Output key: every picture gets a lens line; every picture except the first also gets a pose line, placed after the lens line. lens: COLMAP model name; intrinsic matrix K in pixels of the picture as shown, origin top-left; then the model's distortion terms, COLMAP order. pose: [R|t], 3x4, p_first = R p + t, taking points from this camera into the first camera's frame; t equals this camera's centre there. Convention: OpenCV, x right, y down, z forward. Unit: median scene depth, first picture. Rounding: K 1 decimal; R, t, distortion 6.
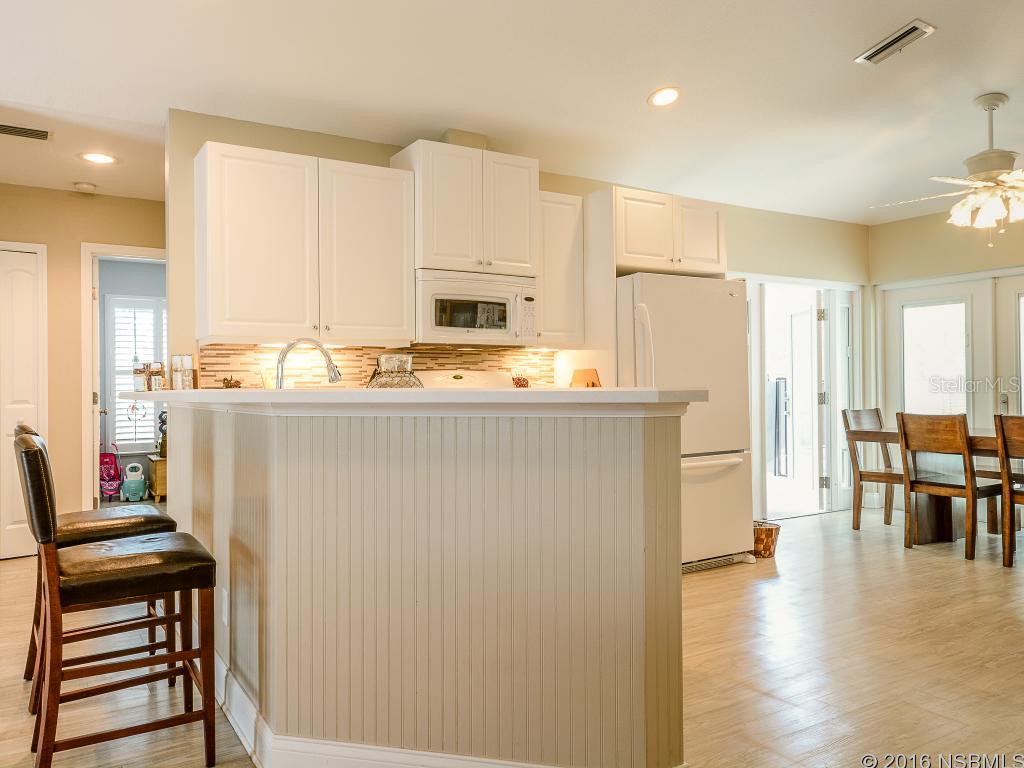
lens RADIAL K [[760.7, 0, 494.1], [0, 760.7, 379.7], [0, 0, 1]] dist [0.007241, 0.028774]
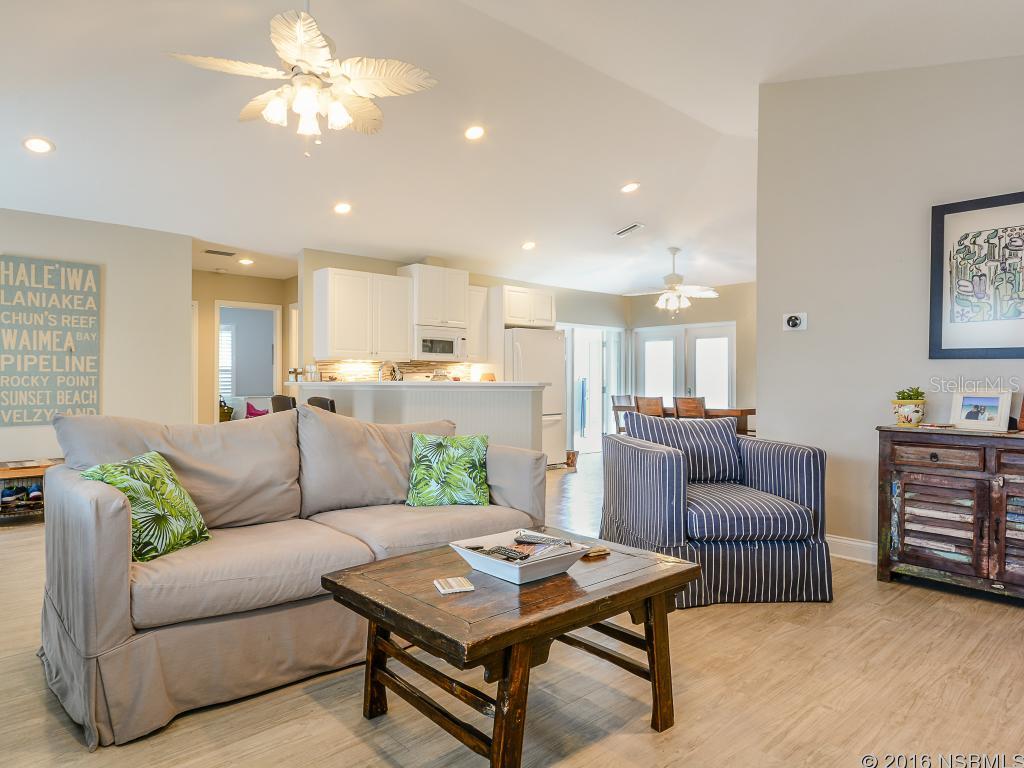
lens RADIAL K [[624.4, 0, 477.6], [0, 624.4, 380.3], [0, 0, 1]] dist [0.008157, 0.005164]
pose [[0.984297, 0.011570, 0.176142, -0.193651], [-0.012562, 0.999911, 0.004516, -0.001972], [-0.176074, -0.006657, 0.984354, -0.612388]]
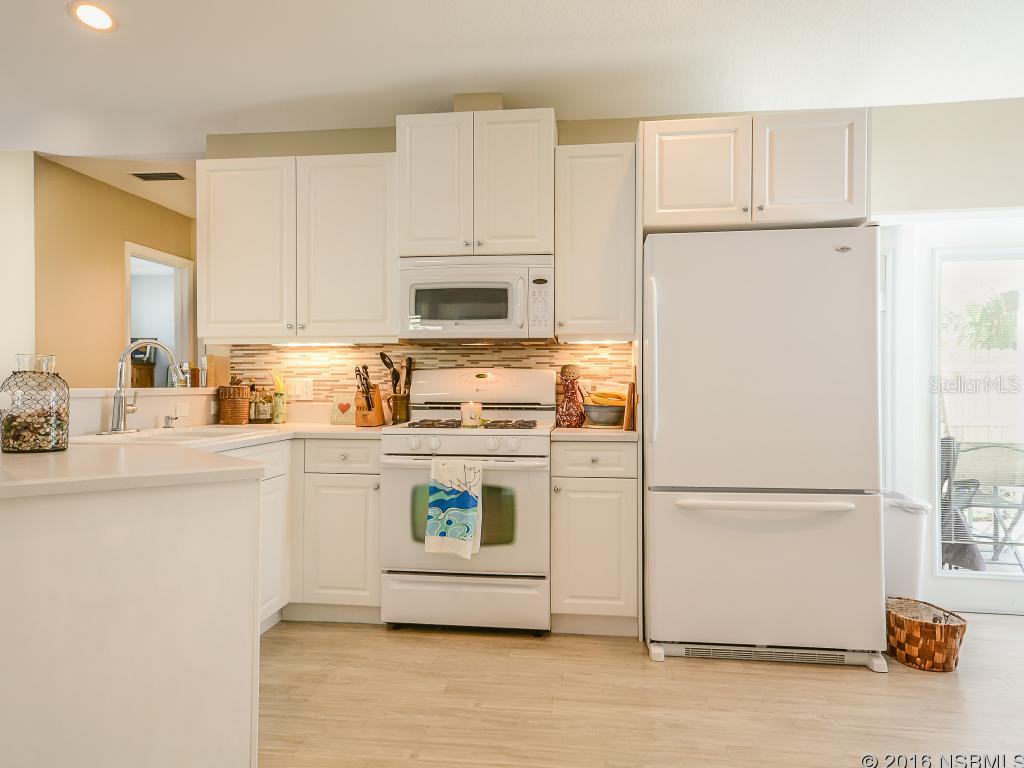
lens RADIAL K [[760.7, 0, 480.5], [0, 760.7, 387.3], [0, 0, 1]] dist [0.007241, 0.028774]
pose [[0.773669, 0.013265, -0.633451, 0.479333], [-0.004020, 0.999863, 0.016029, -0.003968], [0.633577, -0.009854, 0.773617, 0.299281]]
